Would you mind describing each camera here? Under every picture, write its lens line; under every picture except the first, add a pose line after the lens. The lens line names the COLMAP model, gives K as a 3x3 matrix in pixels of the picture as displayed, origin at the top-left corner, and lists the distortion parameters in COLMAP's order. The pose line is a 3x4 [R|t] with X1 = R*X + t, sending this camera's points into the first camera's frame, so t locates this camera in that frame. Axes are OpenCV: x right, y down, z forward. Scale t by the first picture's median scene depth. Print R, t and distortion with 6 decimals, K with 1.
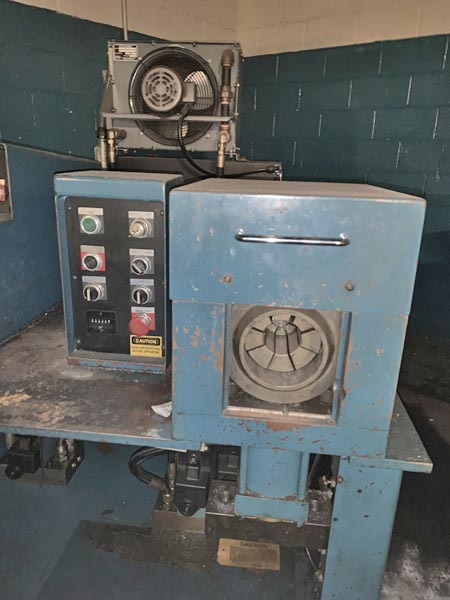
lens RADIAL K [[453.9, 0, 225.0], [0, 453.9, 300.0], [0, 0, 1]] dist [0.005738, 0.004946]
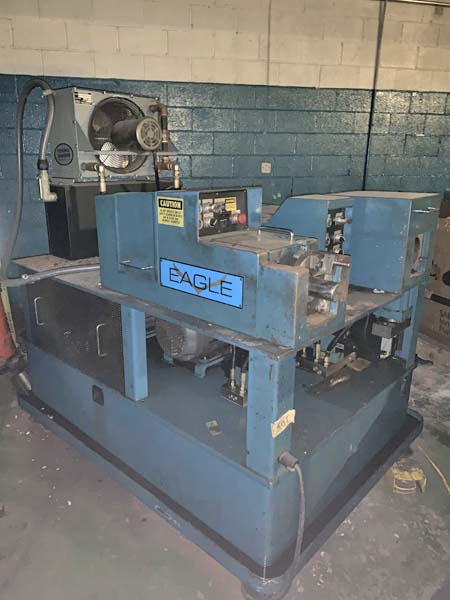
lens RADIAL K [[458.1, 0, 225.0], [0, 458.1, 300.0], [0, 0, 1]] dist [-0.002896, 0.000562]
pose [[0.591823, -0.269710, 0.759606, -1.156555], [0.264284, 0.955196, 0.133249, -0.119489], [-0.761511, 0.121892, 0.636587, 0.037418]]
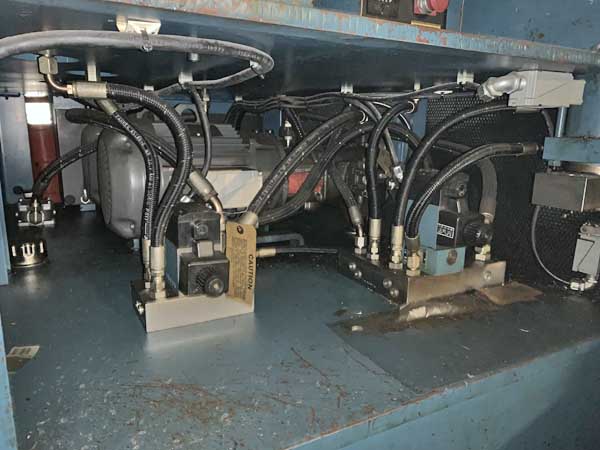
lens RADIAL K [[450.0, 0, 300.0], [0, 450.0, 225.0], [0, 0, 1]] dist [0.002299, -0.009096]
pose [[0.820525, -0.146157, 0.552610, -0.468240], [0.189745, 0.981584, -0.022123, 0.221906], [-0.539200, 0.123008, 0.833146, 0.278125]]
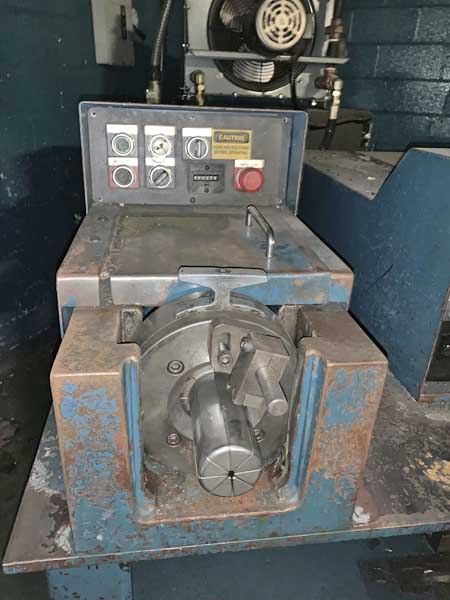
lens RADIAL K [[458.1, 0, 225.0], [0, 458.1, 300.0], [0, 0, 1]] dist [-0.002896, 0.000562]
pose [[0.971599, -0.097747, 0.215500, -0.458730], [0.068581, 0.987928, 0.138906, -0.094895], [-0.226476, -0.120182, 0.966574, 0.179090]]
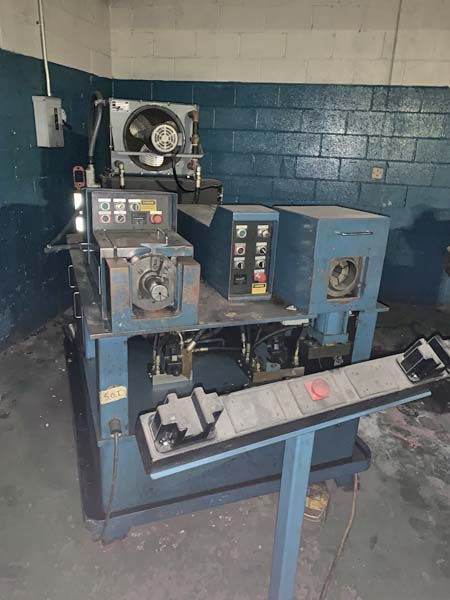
lens RADIAL K [[450.0, 0, 224.1], [0, 450.0, 308.4], [0, 0, 1]] dist [0.002299, -0.009096]
pose [[0.895722, -0.144645, 0.420429, -0.678475], [0.121288, 0.989230, 0.081933, 0.001301], [-0.427752, -0.022397, 0.903619, -0.461760]]
